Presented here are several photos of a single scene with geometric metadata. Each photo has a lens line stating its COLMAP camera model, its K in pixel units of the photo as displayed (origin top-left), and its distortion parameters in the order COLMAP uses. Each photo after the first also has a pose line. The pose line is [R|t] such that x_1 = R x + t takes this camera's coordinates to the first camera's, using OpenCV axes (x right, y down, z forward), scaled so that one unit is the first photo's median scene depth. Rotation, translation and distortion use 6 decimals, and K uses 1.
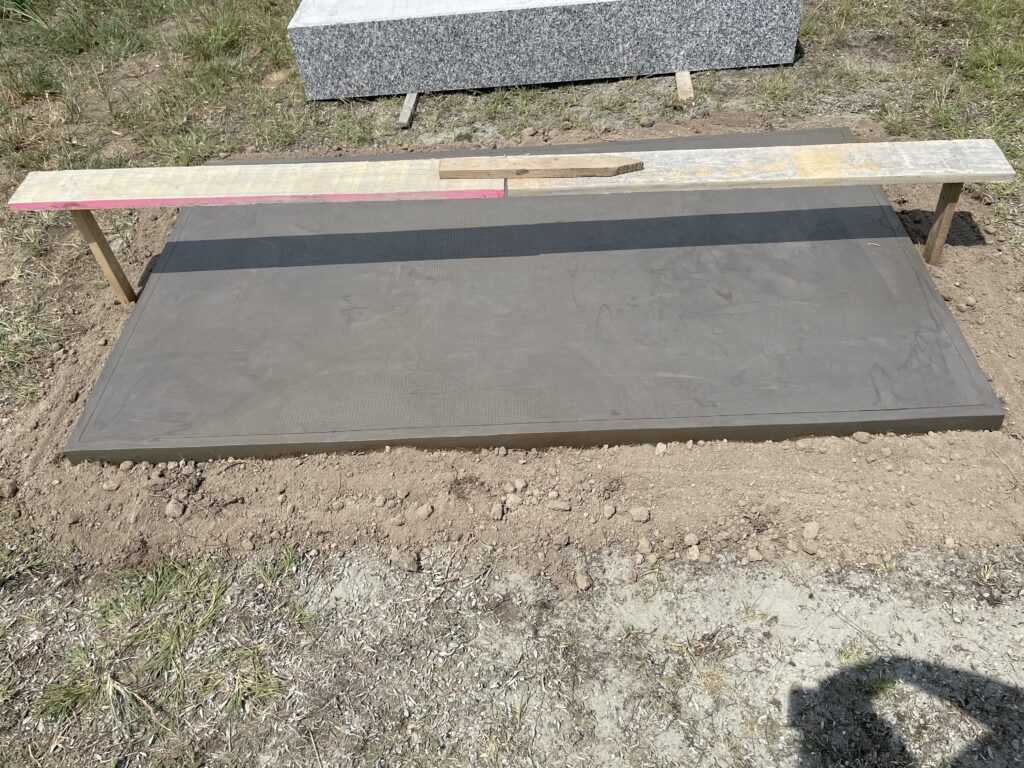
lens RADIAL K [[769.0, 0, 510.7], [0, 769.0, 383.4], [0, 0, 1]] dist [0.021900, -0.009807]
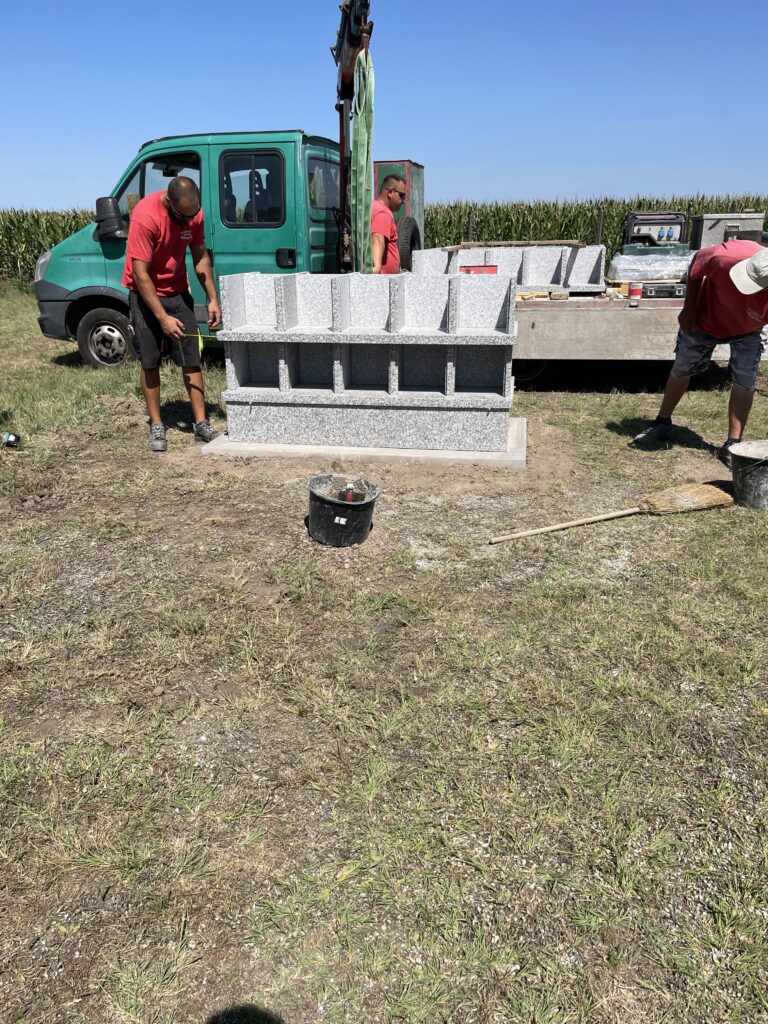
lens RADIAL K [[769.0, 0, 381.6], [0, 769.0, 516.0], [0, 0, 1]] dist [0.021900, -0.009807]
pose [[0.985585, 0.126814, -0.111982, 0.299906], [-0.163648, 0.882500, -0.440924, 0.504468], [0.042909, 0.452894, 0.890531, -0.459866]]
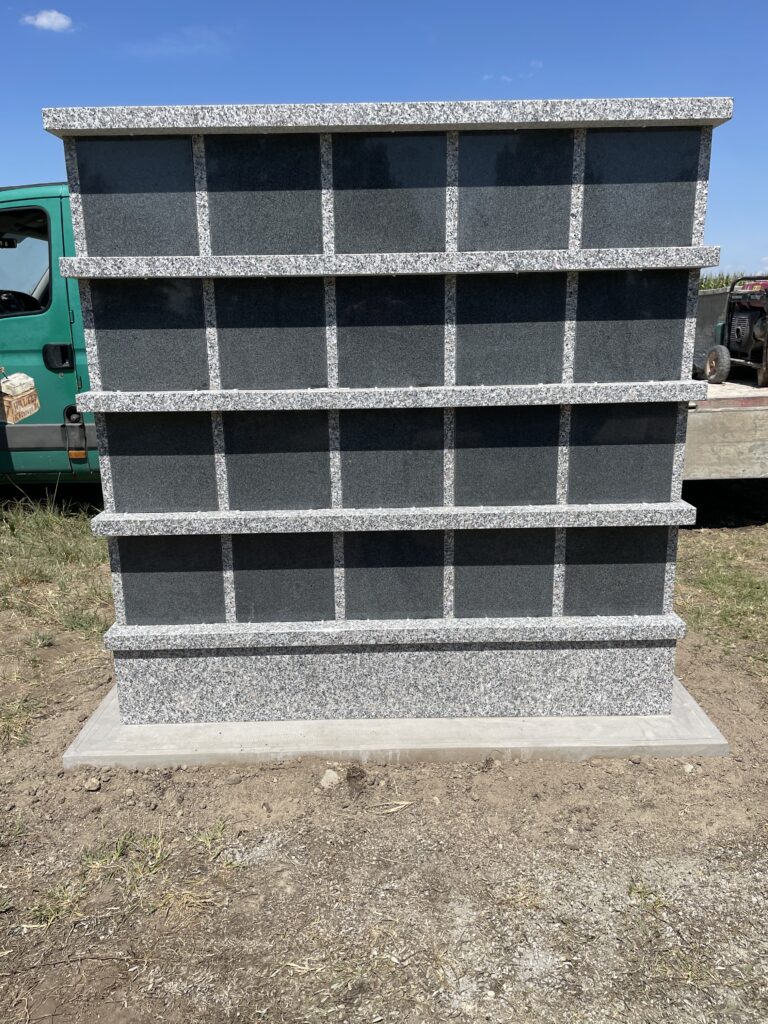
lens RADIAL K [[769.0, 0, 391.1], [0, 769.0, 510.1], [0, 0, 1]] dist [0.021900, -0.009807]
pose [[0.996622, 0.064768, 0.050496, -0.023362], [-0.027940, 0.845578, -0.533120, -0.124630], [-0.077228, 0.529909, 0.844531, 0.131973]]
